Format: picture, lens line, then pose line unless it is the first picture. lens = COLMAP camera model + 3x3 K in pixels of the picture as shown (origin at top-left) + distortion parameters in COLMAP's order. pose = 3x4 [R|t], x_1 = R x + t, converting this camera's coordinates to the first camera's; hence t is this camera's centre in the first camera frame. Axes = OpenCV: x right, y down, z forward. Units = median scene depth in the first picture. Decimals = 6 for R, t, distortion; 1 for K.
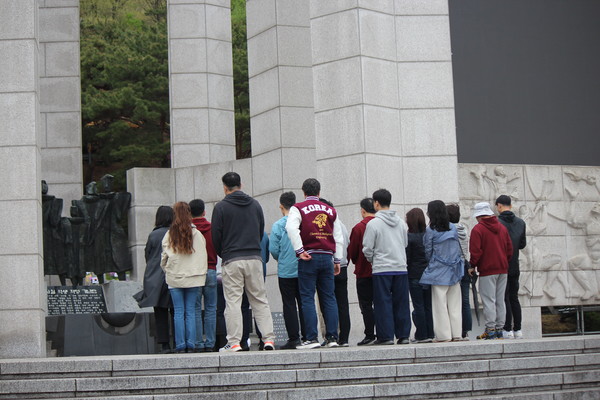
lens RADIAL K [[1539.0, 0, 299.7], [0, 1539.0, 199.7], [0, 0, 1]] dist [-0.308466, 0.000000]
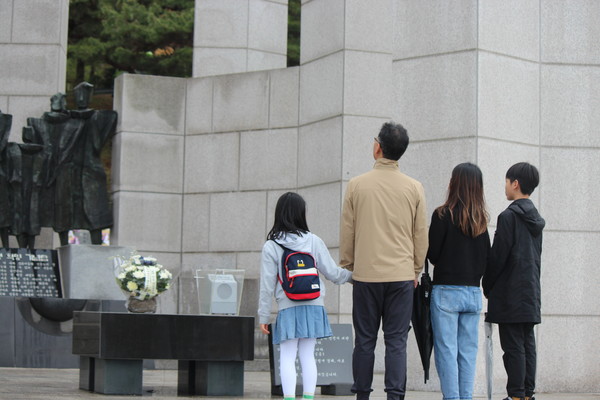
lens RADIAL K [[1539.0, 0, 300.4], [0, 1539.0, 200.2], [0, 0, 1]] dist [-0.308466, 0.000000]
pose [[0.996297, 0.057460, -0.063959, 0.013507], [-0.055511, 0.997950, 0.031841, 0.008468], [0.065657, -0.028173, 0.997444, 0.348567]]
